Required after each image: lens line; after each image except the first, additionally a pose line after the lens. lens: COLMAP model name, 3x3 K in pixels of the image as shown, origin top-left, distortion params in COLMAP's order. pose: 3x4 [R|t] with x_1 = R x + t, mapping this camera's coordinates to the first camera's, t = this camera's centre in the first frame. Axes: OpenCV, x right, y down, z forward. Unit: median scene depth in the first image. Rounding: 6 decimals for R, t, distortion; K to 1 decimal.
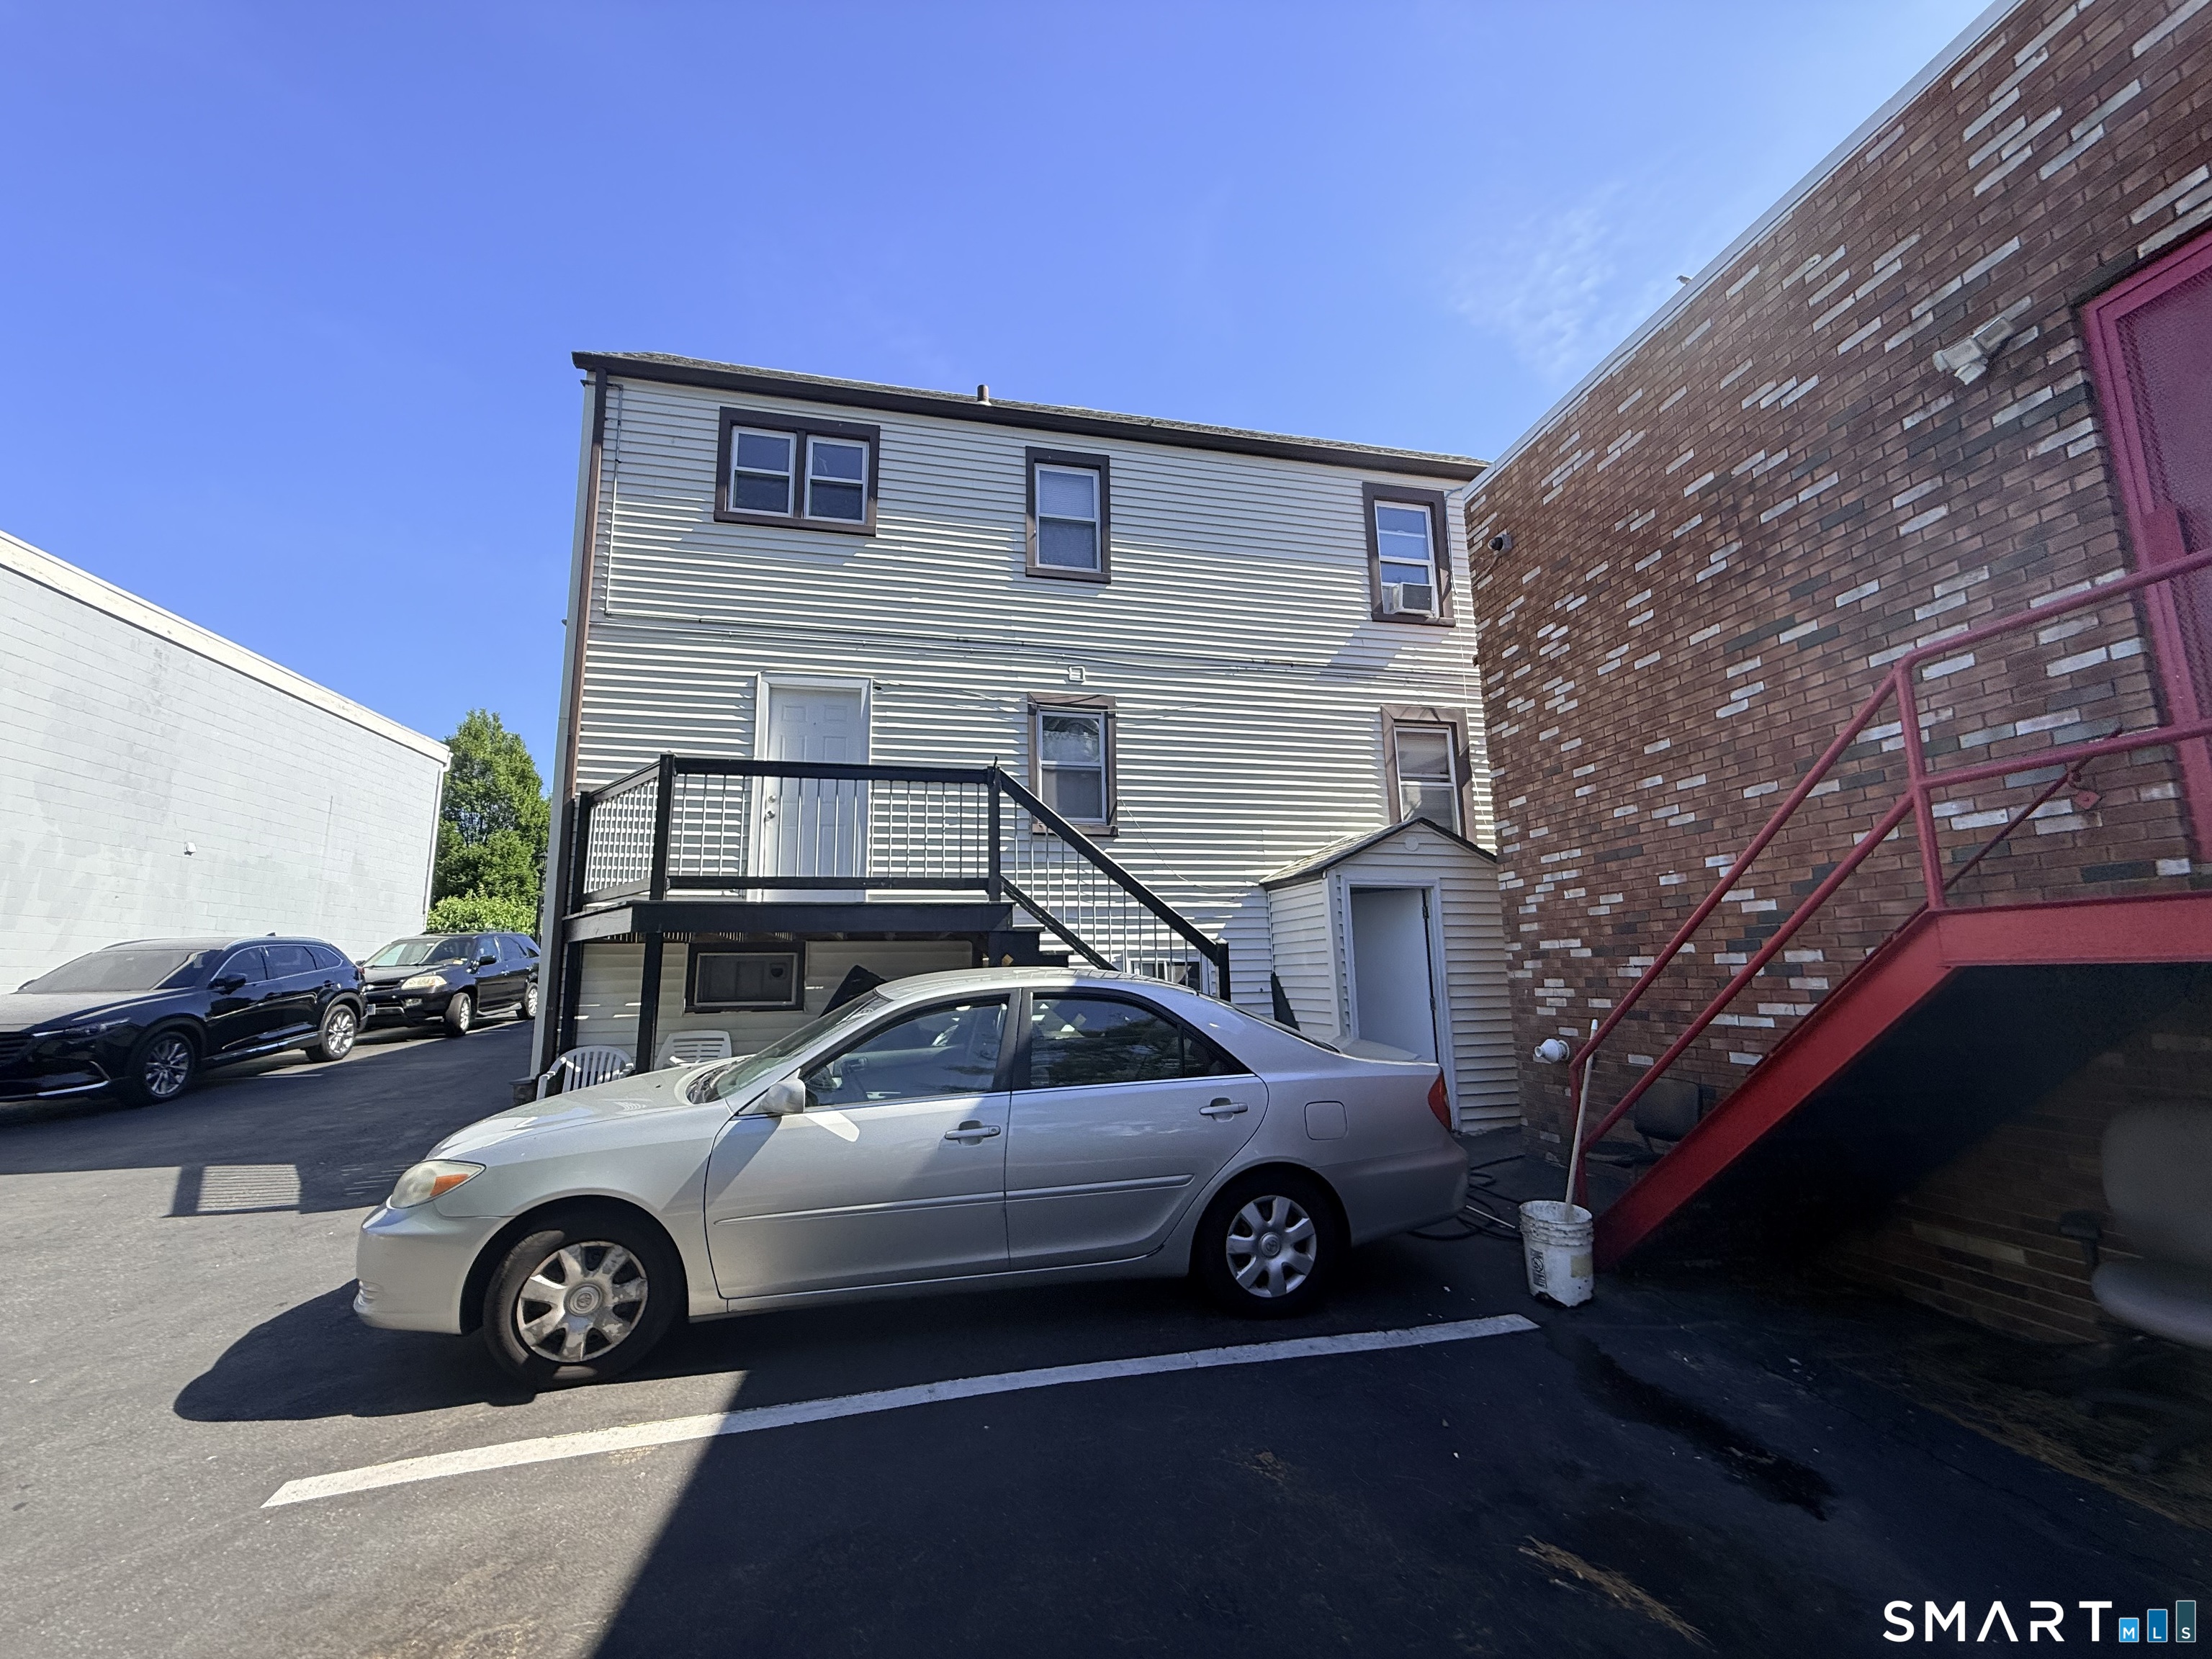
lens RADIAL K [[881.8, 0, 1103.2], [0, 881.8, 828.6], [0, 0, 1]] dist [-0.002102, 0.000690]
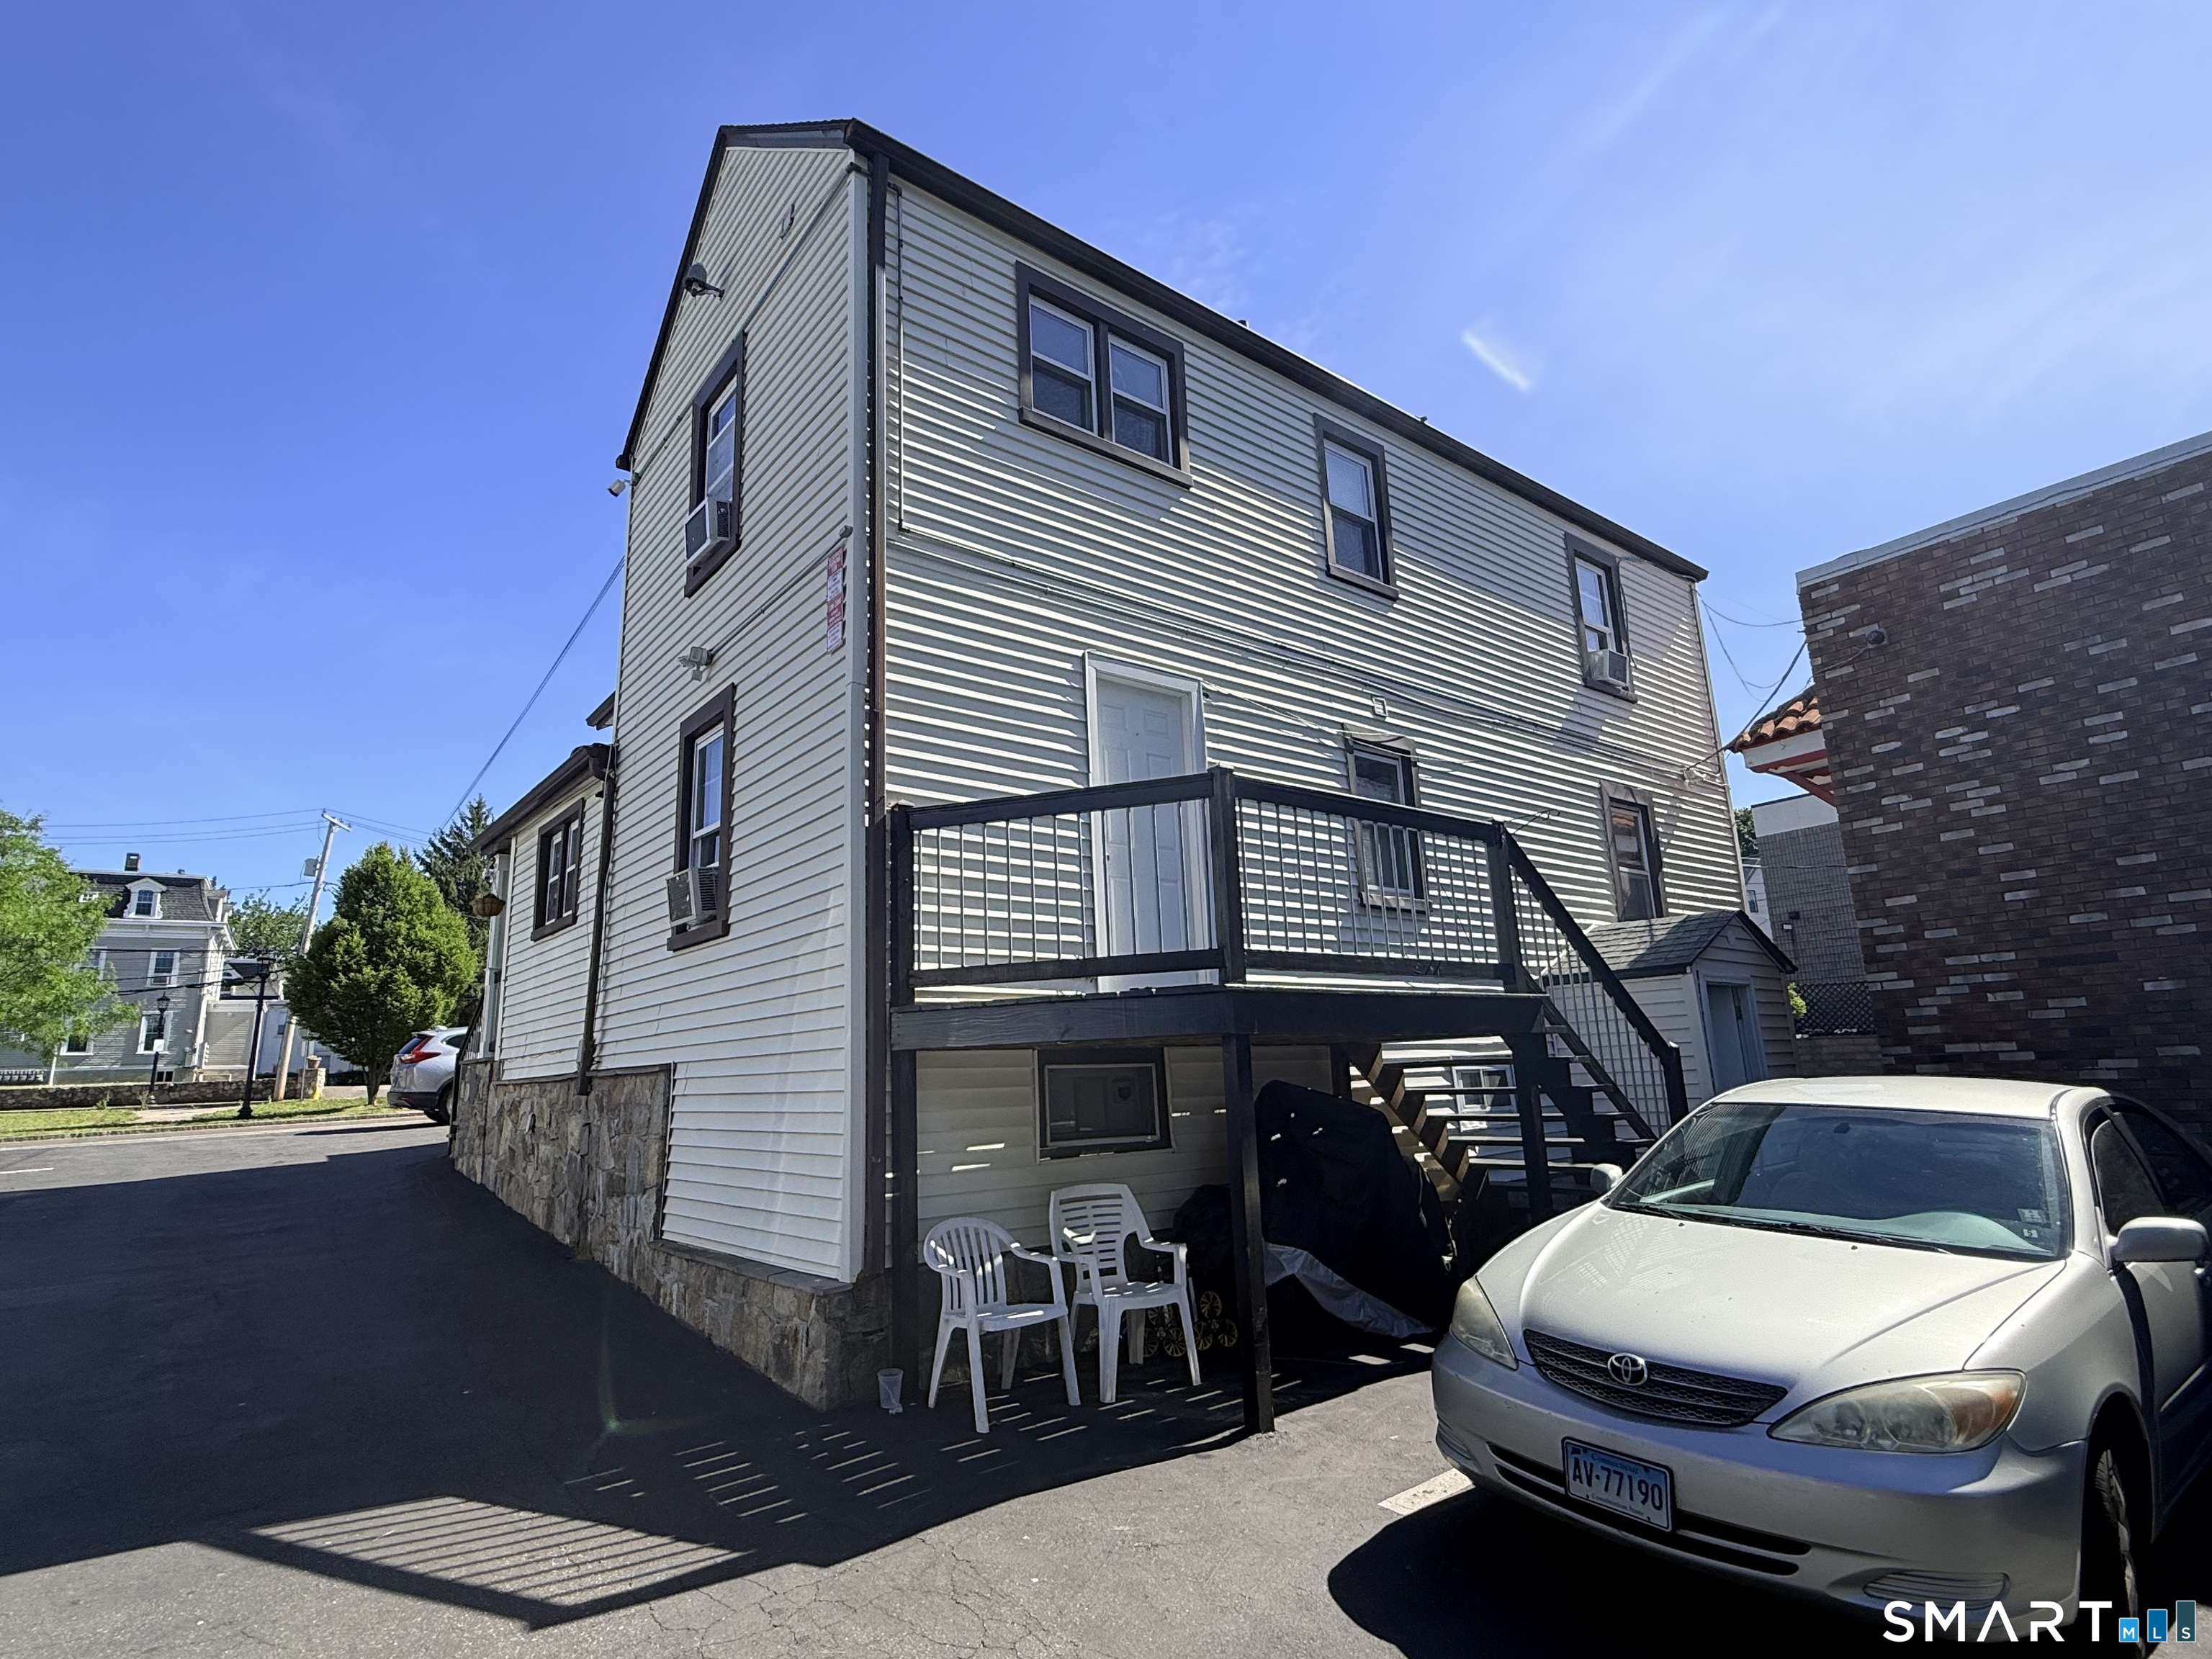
lens RADIAL K [[1135.3, 0, 1106.8], [0, 1135.3, 827.8], [0, 0, 1]] dist [-0.000853, 0.000522]
pose [[0.904044, 0.078548, 0.420161, -0.885904], [-0.052226, 0.995904, -0.073809, 0.028870], [-0.424237, 0.044783, 0.904443, 0.236070]]
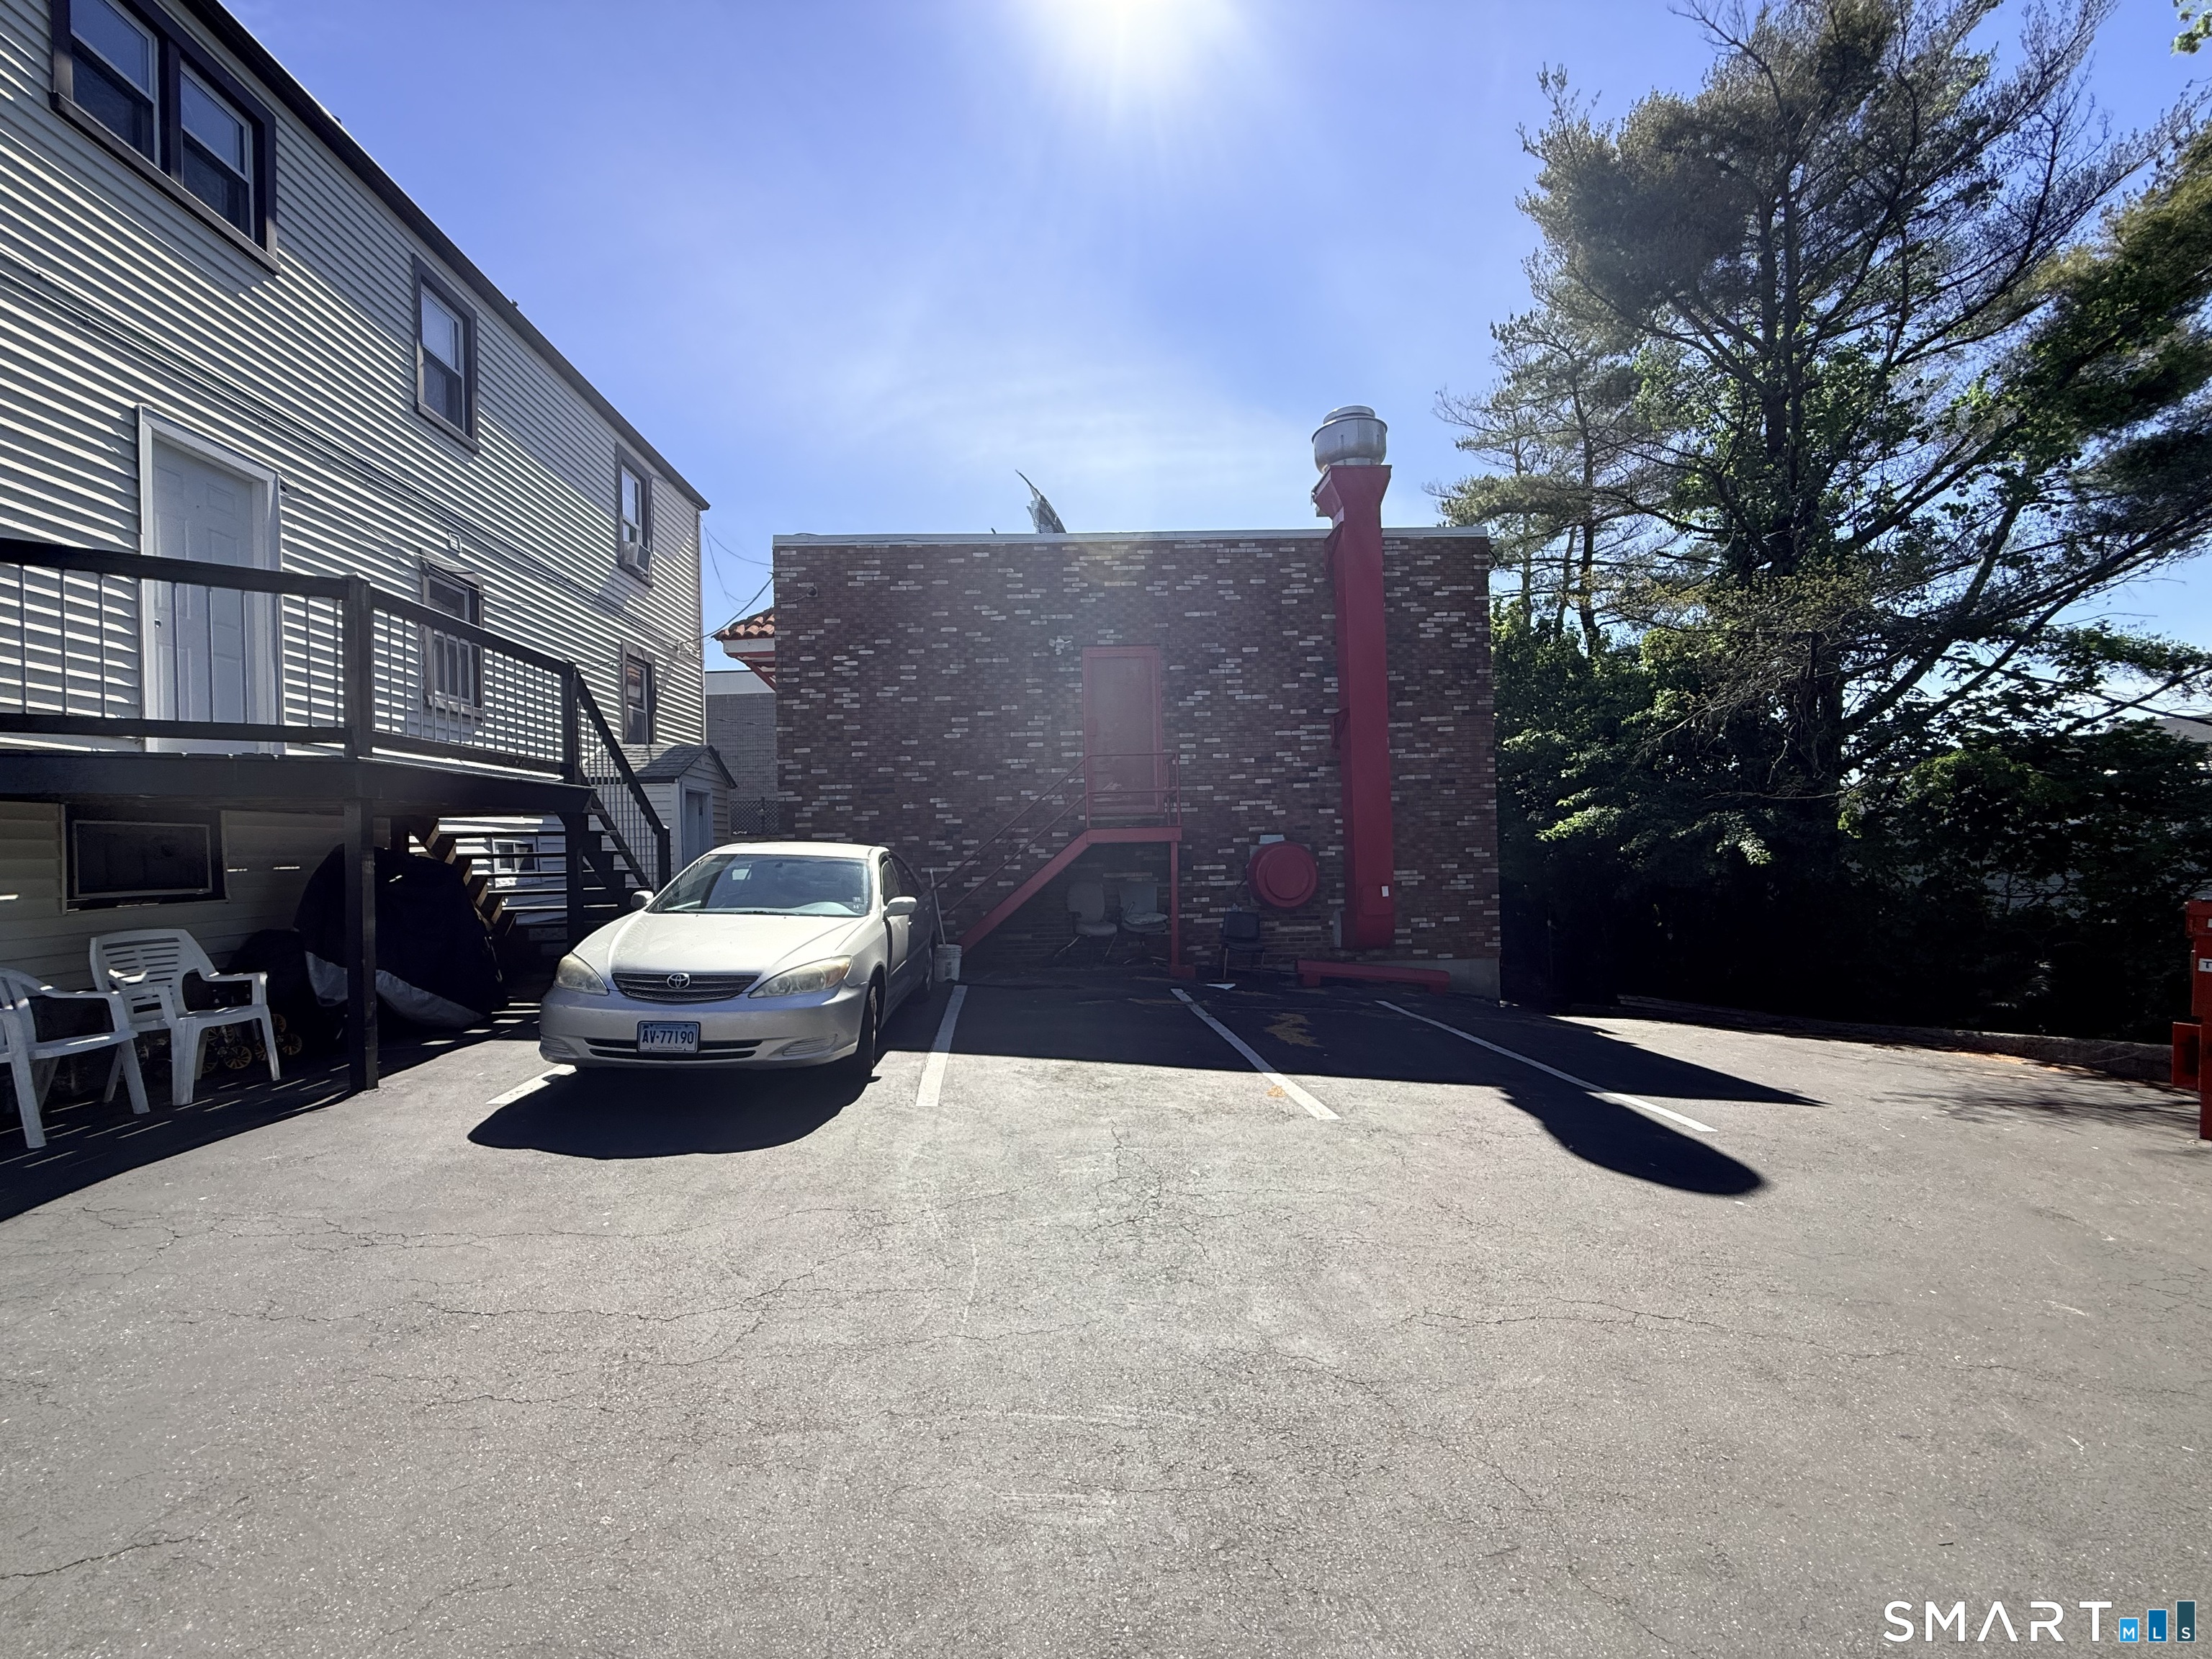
lens RADIAL K [[881.8, 0, 1104.8], [0, 881.8, 830.7], [0, 0, 1]] dist [-0.002102, 0.000690]
pose [[0.151953, 0.027213, 0.988013, -1.116400], [-0.142435, 0.989790, -0.005356, 0.048783], [-0.978071, -0.139914, 0.154278, 0.163704]]
